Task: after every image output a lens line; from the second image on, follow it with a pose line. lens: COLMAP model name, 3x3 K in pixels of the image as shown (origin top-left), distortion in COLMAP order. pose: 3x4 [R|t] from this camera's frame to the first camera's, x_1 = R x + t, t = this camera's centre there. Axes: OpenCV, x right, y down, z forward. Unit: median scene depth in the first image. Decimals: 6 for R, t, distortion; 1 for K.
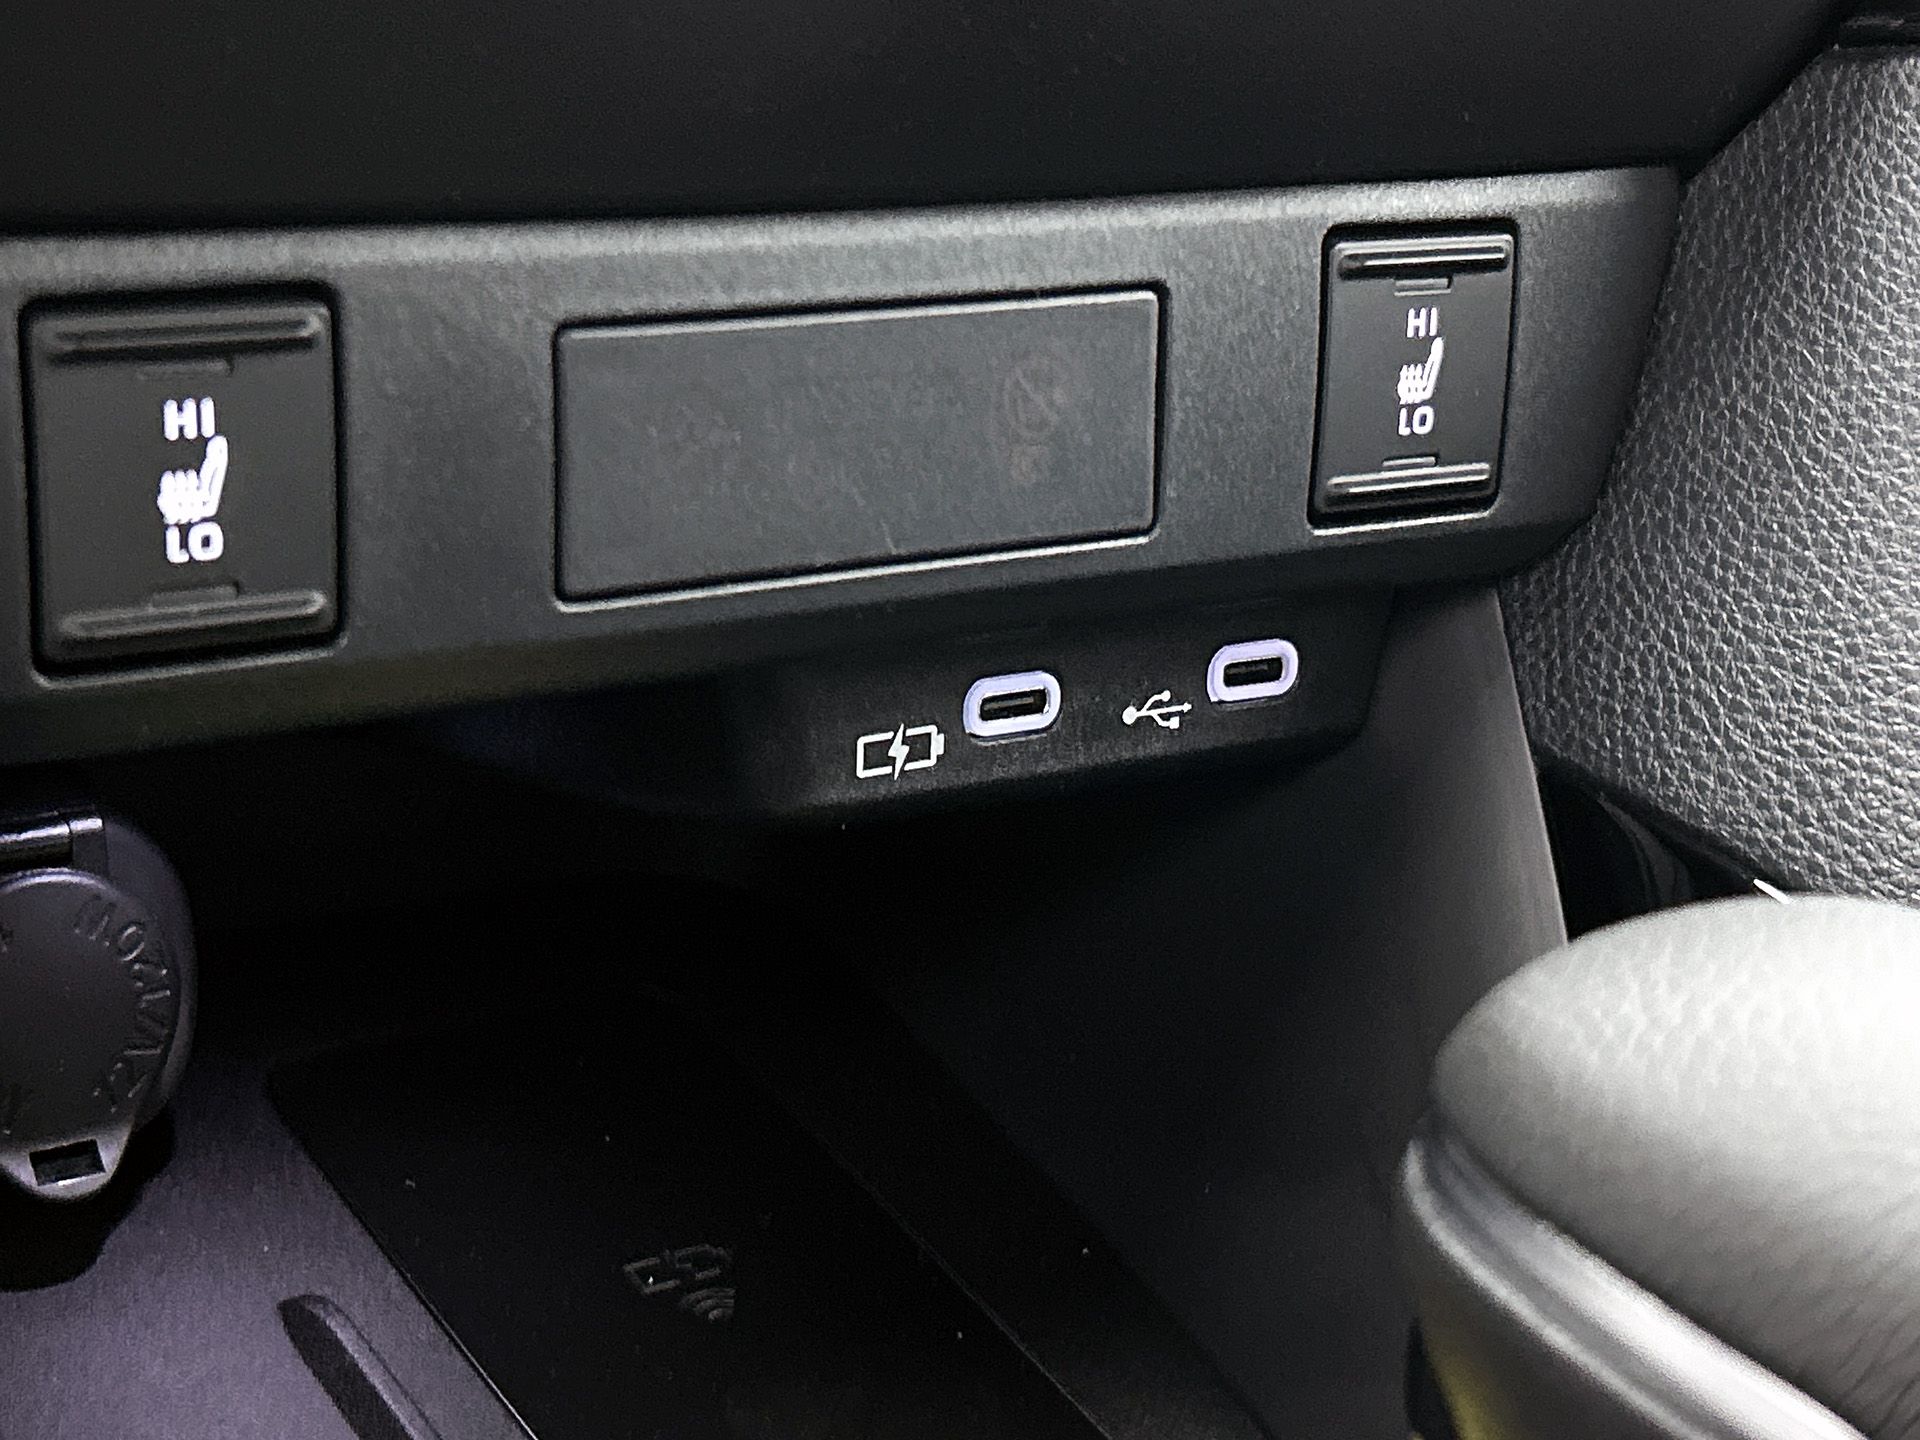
lens RADIAL K [[3180.3, 0, 968.6], [0, 3180.3, 715.7], [0, 0, 1]] dist [0.047446, 0.000000]
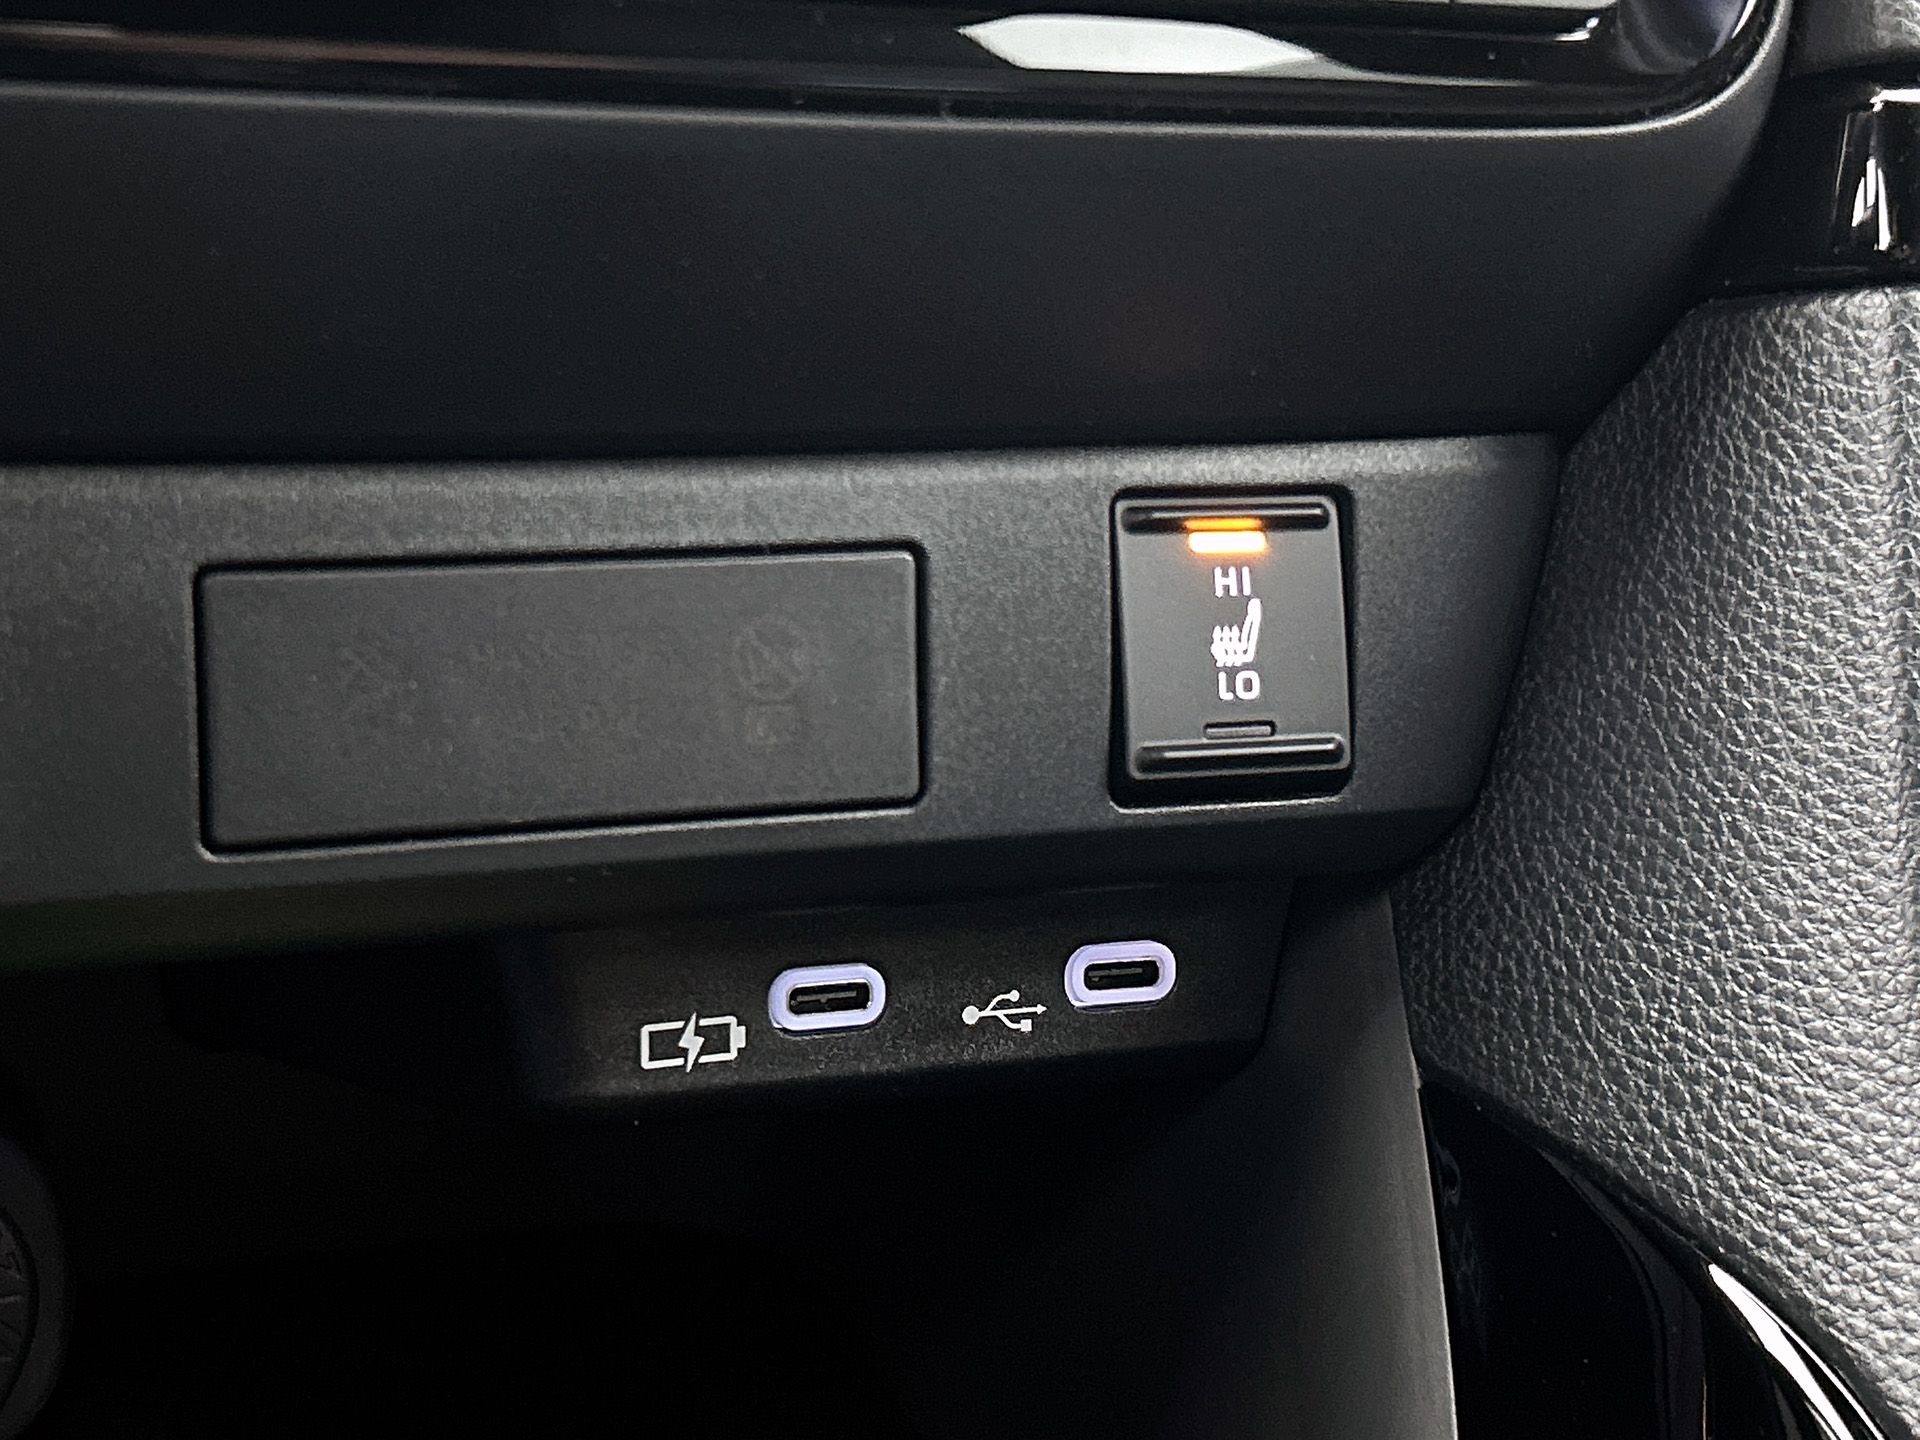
lens RADIAL K [[3180.3, 0, 955.0], [0, 3180.3, 732.1], [0, 0, 1]] dist [0.047446, 0.000000]
pose [[0.983342, -0.006727, -0.181640, 0.225817], [-0.018294, 0.990578, -0.135724, 0.046440], [0.180841, 0.136786, 0.973954, 0.071170]]
